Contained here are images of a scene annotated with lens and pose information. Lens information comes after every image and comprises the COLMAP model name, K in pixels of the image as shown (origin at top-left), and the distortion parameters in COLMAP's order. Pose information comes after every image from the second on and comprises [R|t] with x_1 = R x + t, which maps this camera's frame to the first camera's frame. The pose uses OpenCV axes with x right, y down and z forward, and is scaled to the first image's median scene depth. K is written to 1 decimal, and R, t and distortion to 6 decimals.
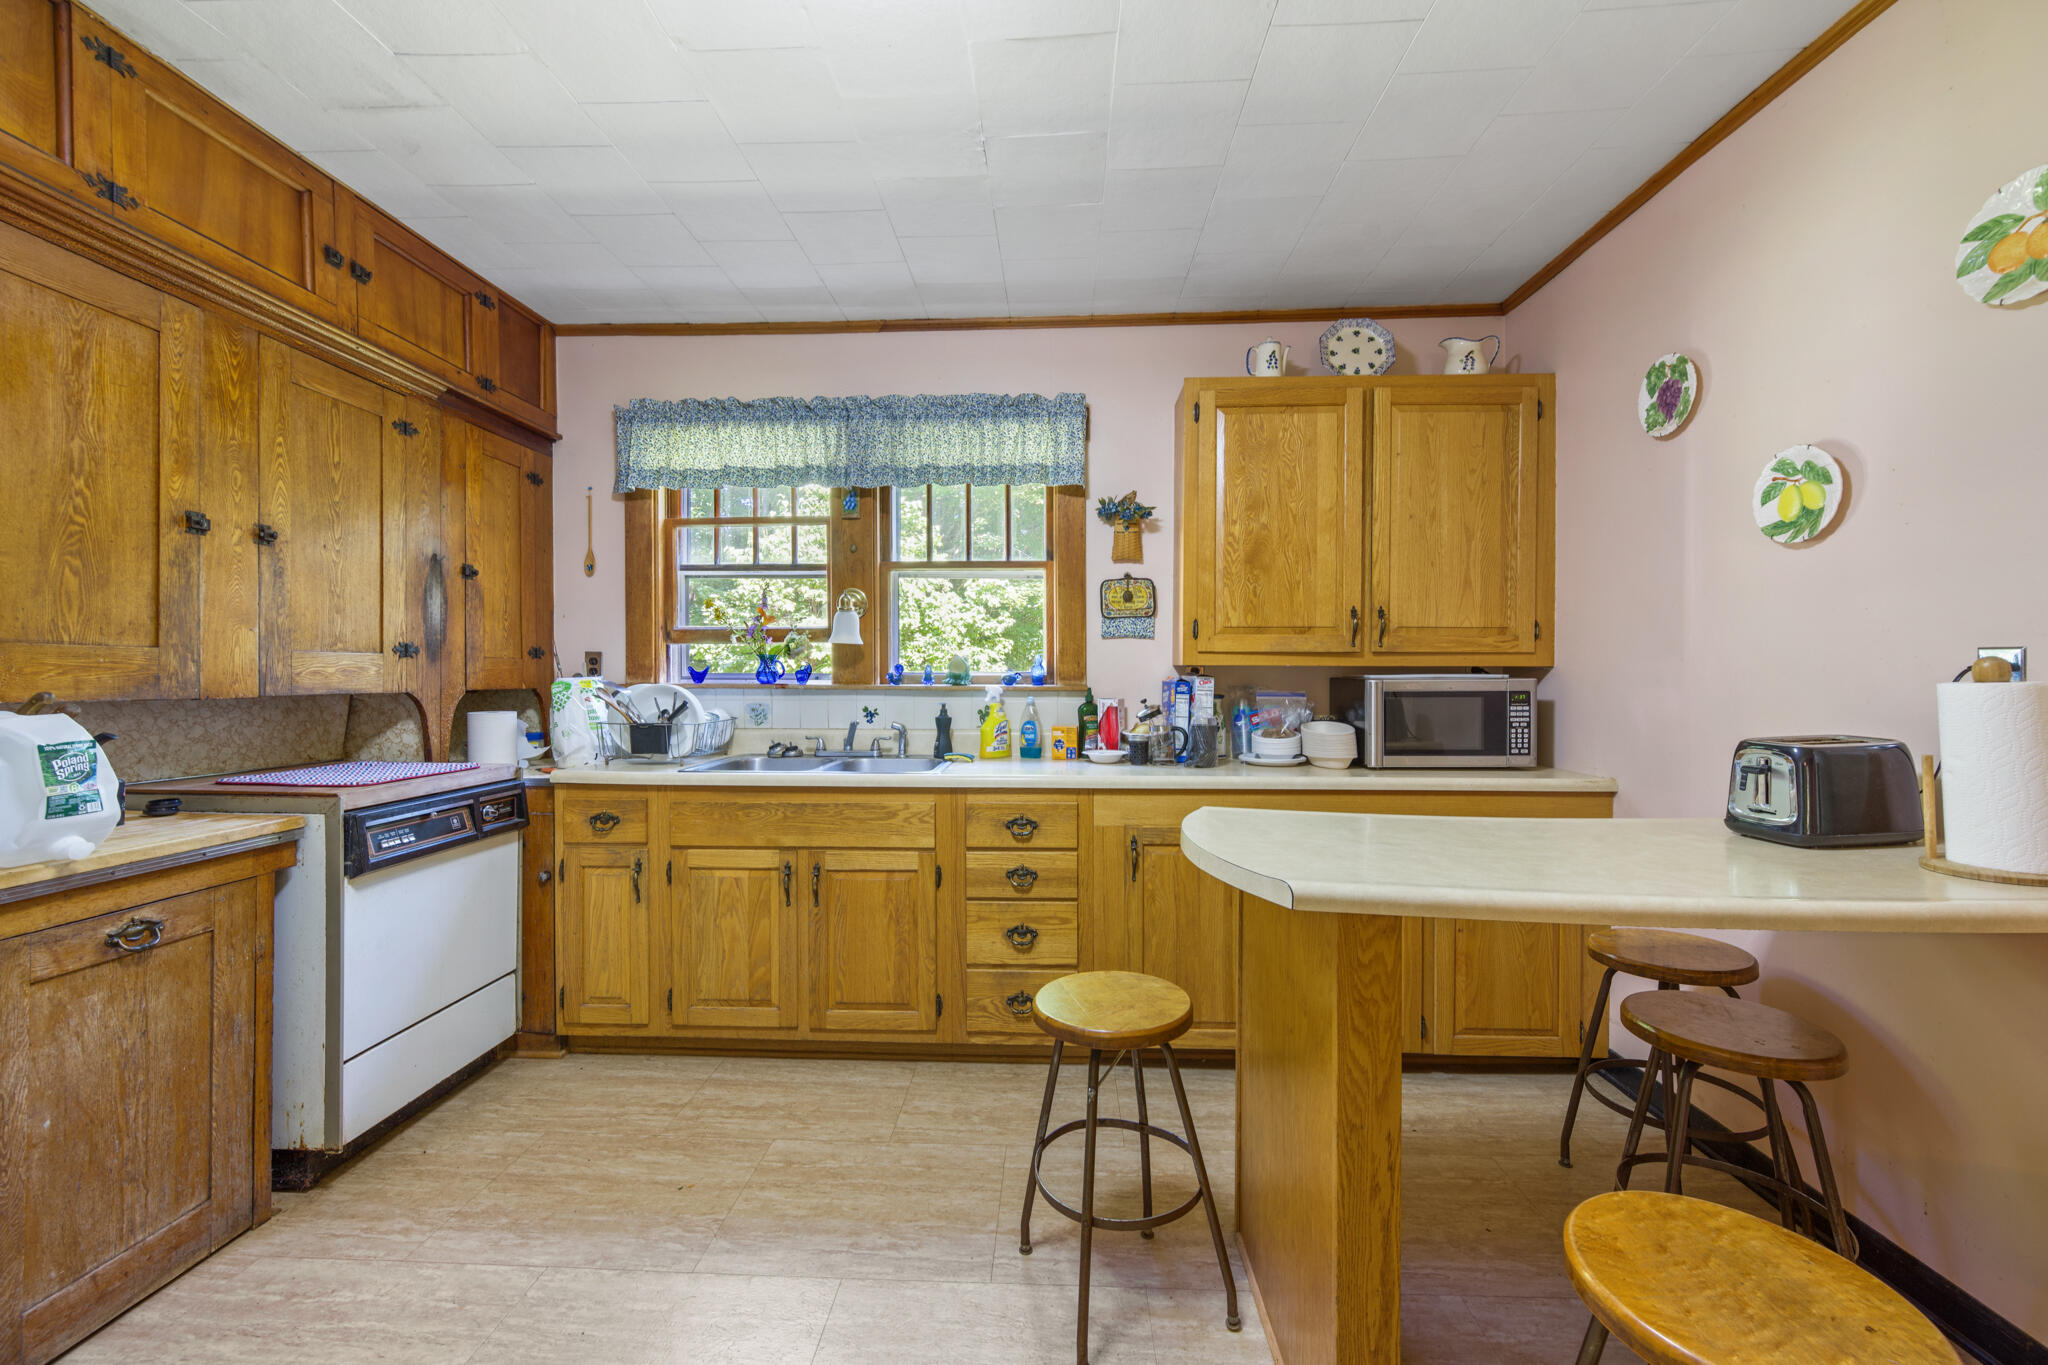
lens RADIAL K [[812.0, 0, 1026.4], [0, 812.0, 675.0], [0, 0, 1]] dist [-0.000750, 0.000279]
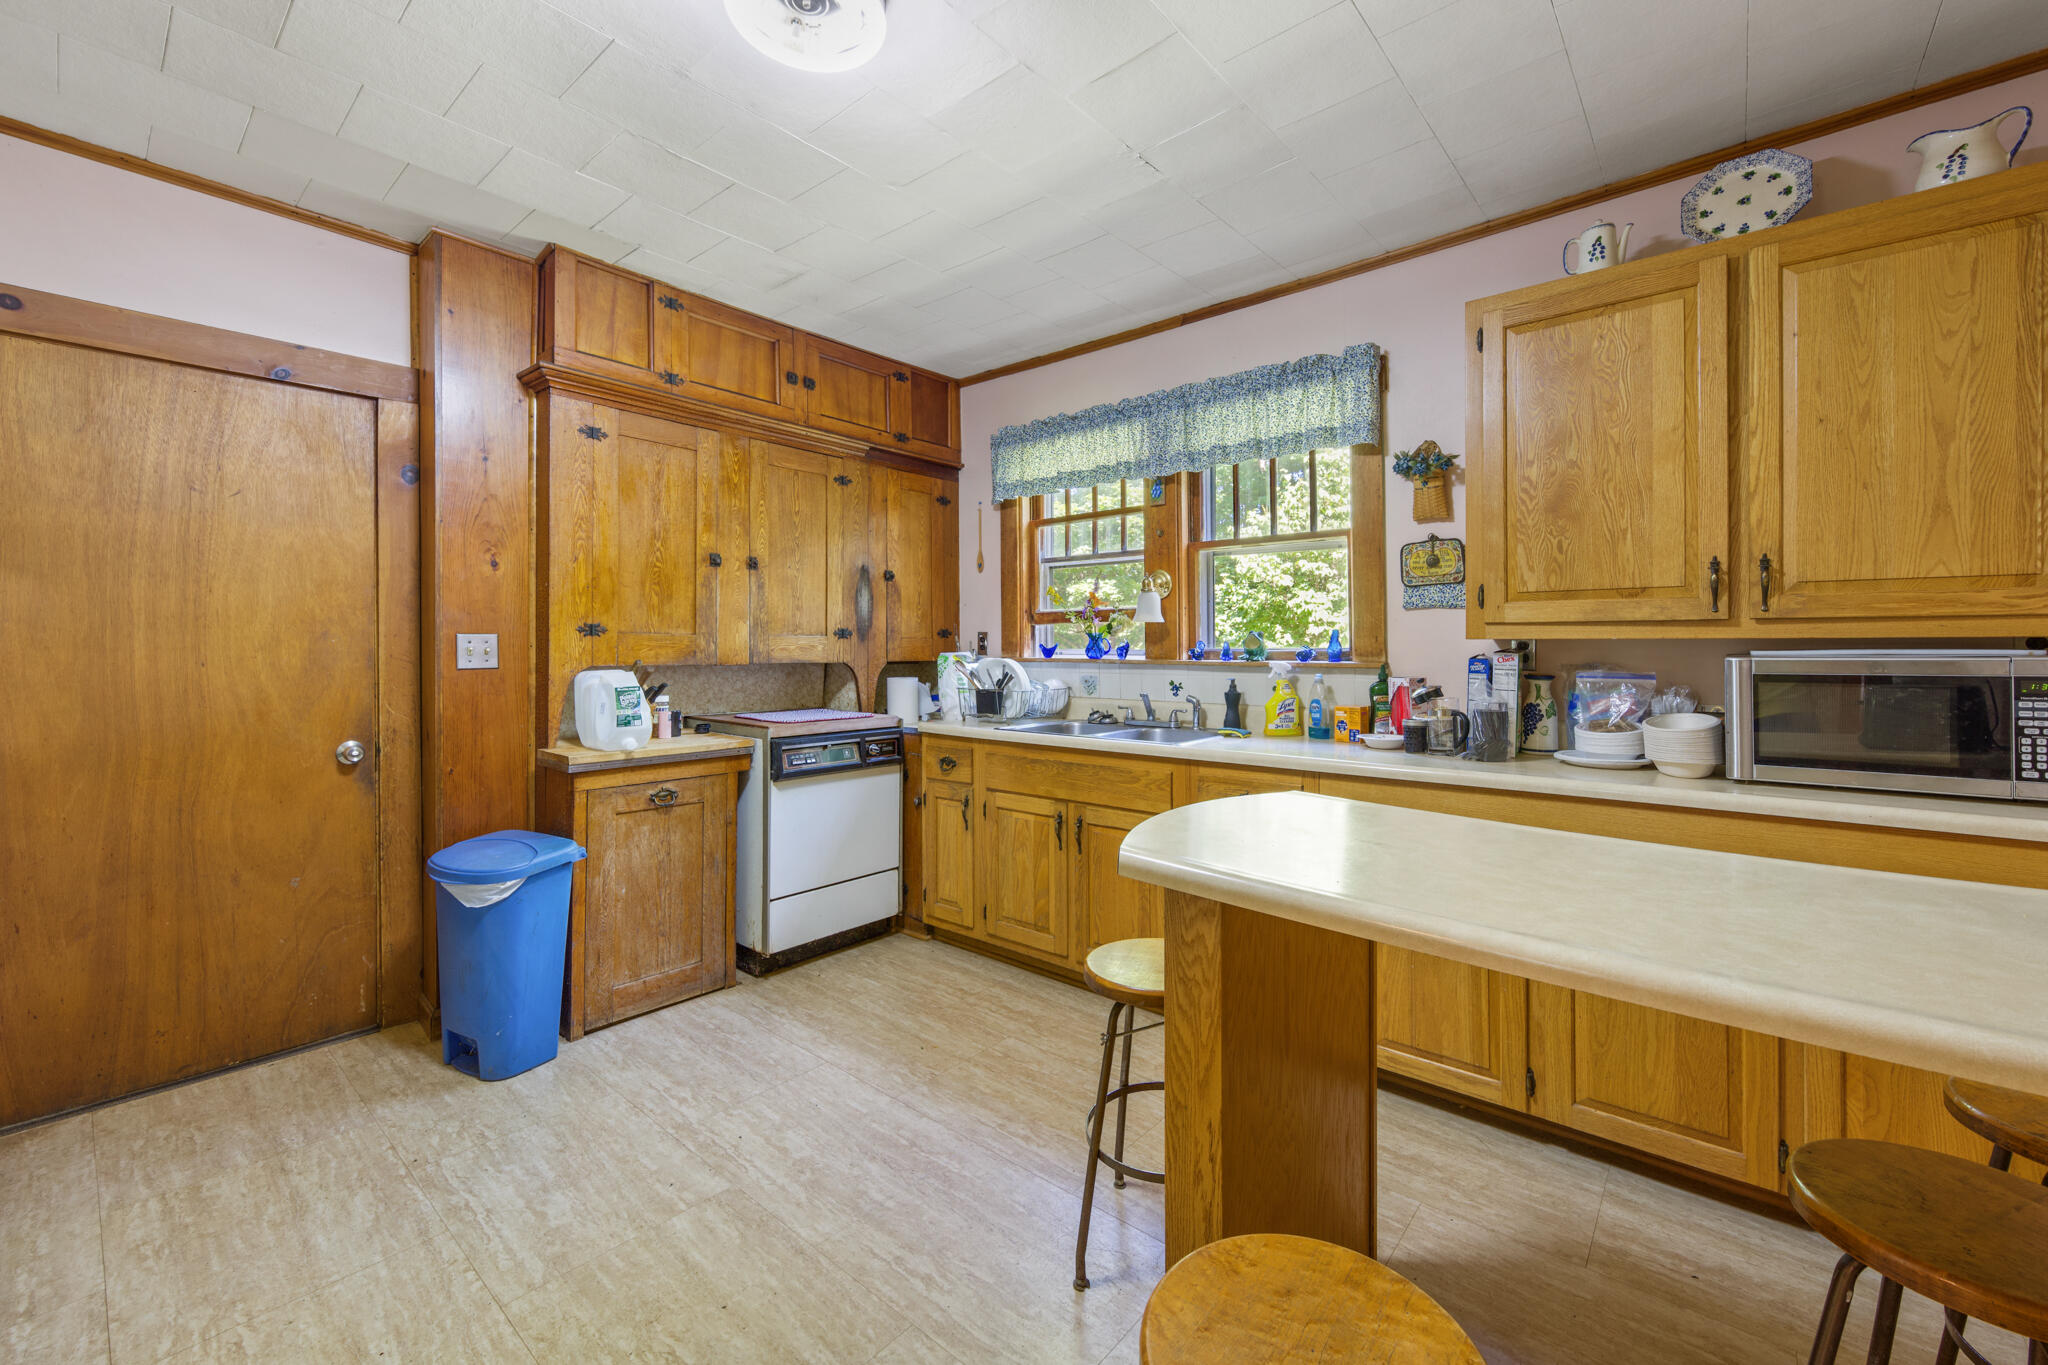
lens RADIAL K [[835.0, 0, 1032.4], [0, 835.0, 642.7], [0, 0, 1]] dist [-0.001165, 0.000059]
pose [[0.787263, -0.005429, -0.616593, 0.408603], [-0.000316, 0.999958, -0.009209, -0.000467], [0.616617, 0.007445, 0.787228, 0.035102]]
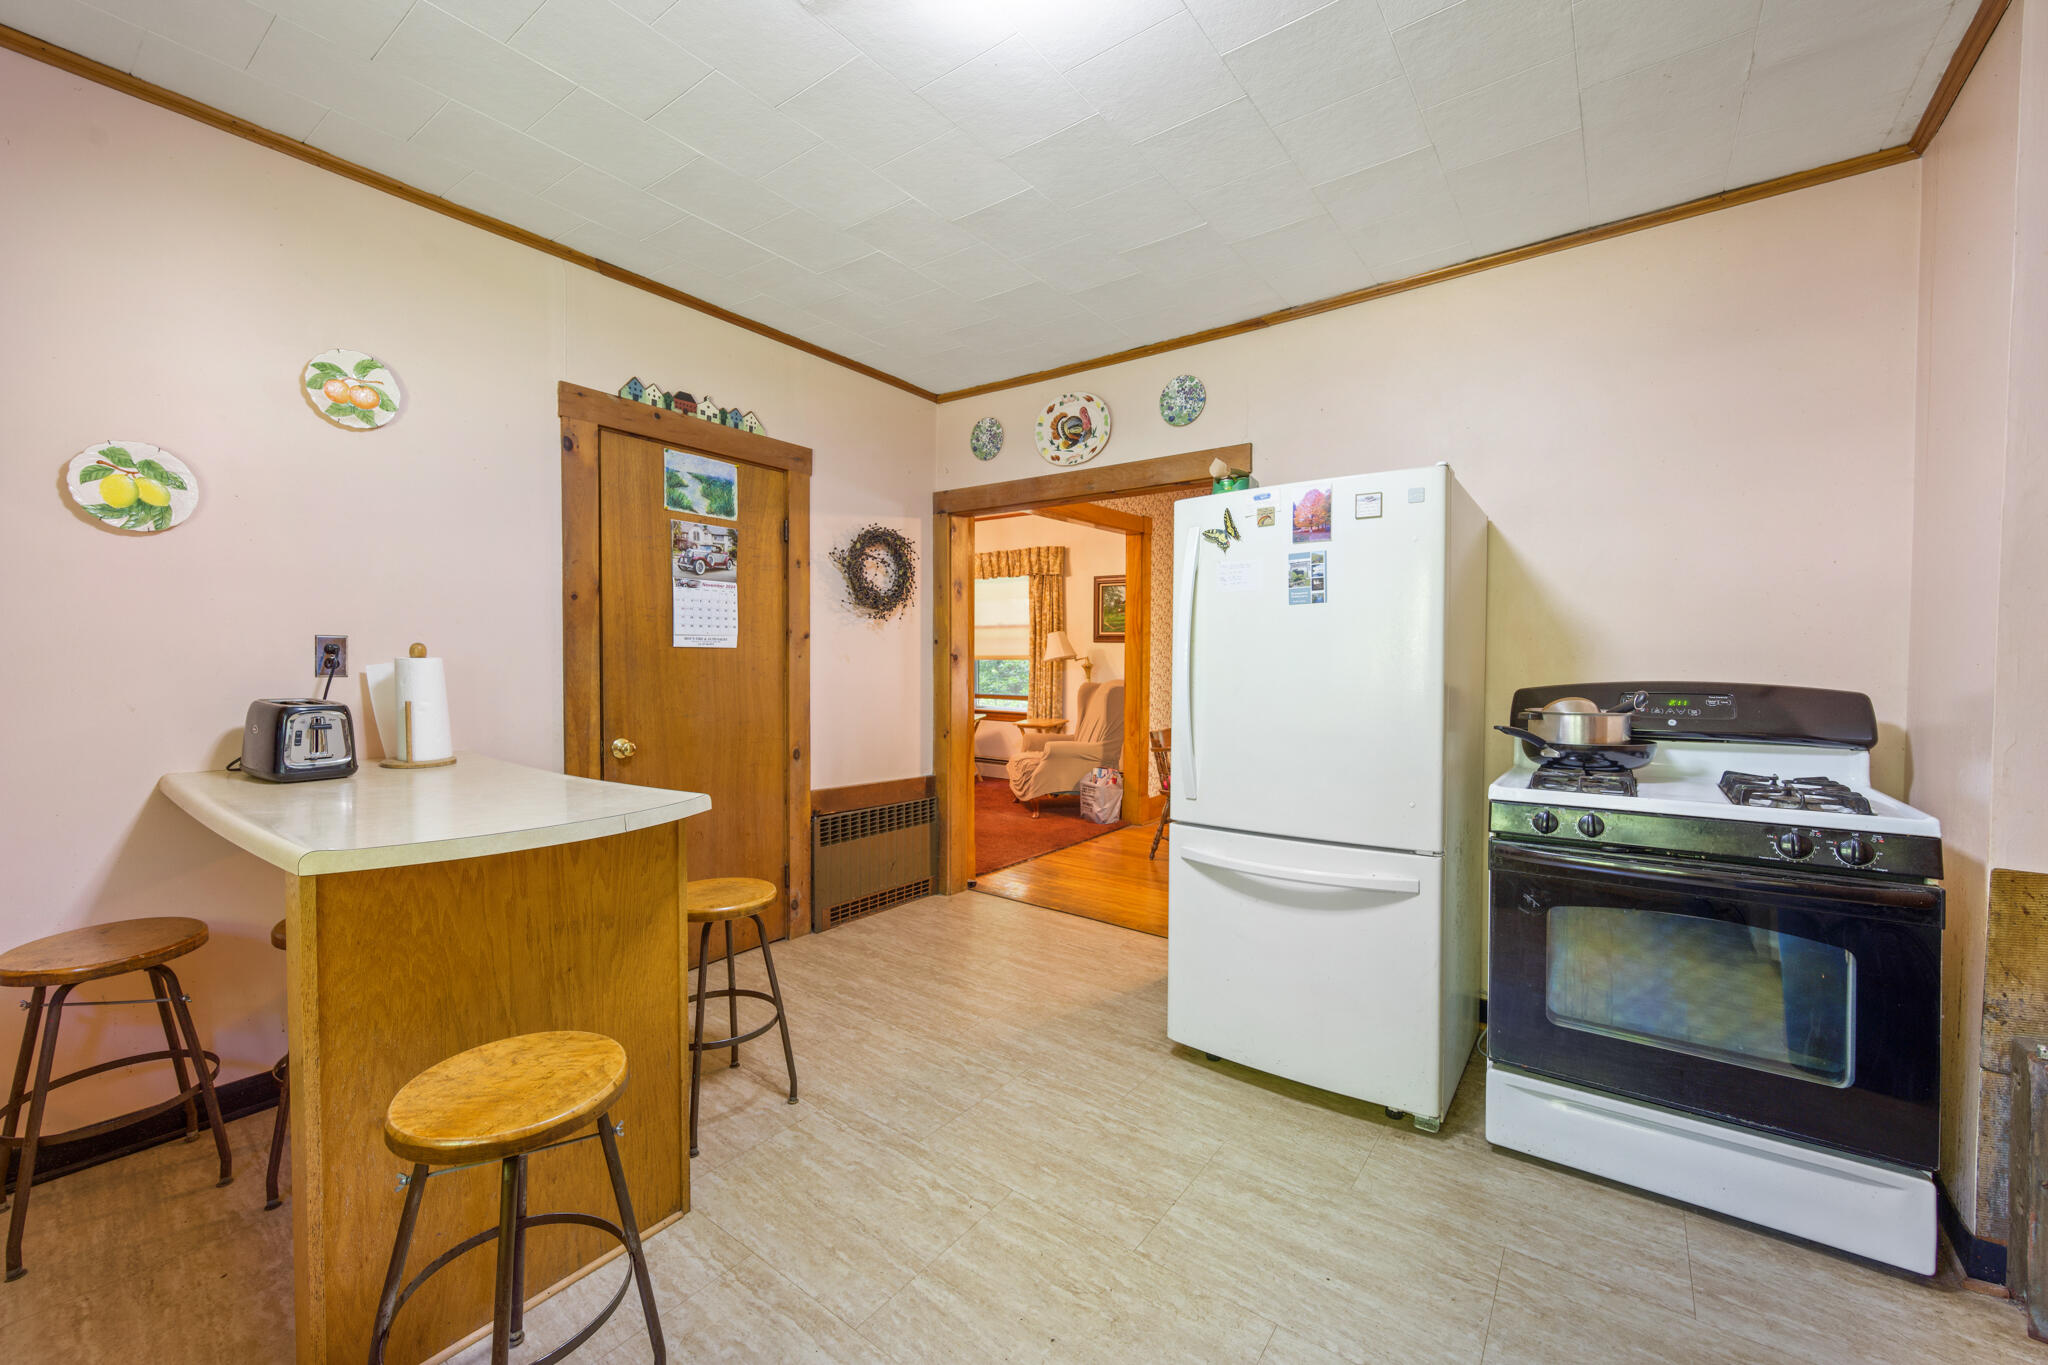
lens RADIAL K [[812.0, 0, 1026.4], [0, 812.0, 675.0], [0, 0, 1]] dist [-0.000750, 0.000279]
pose [[-0.837086, -0.017945, 0.546776, -0.452610], [-0.002838, 0.999591, 0.028462, -0.003482], [-0.547063, 0.022273, -0.836795, 0.887751]]
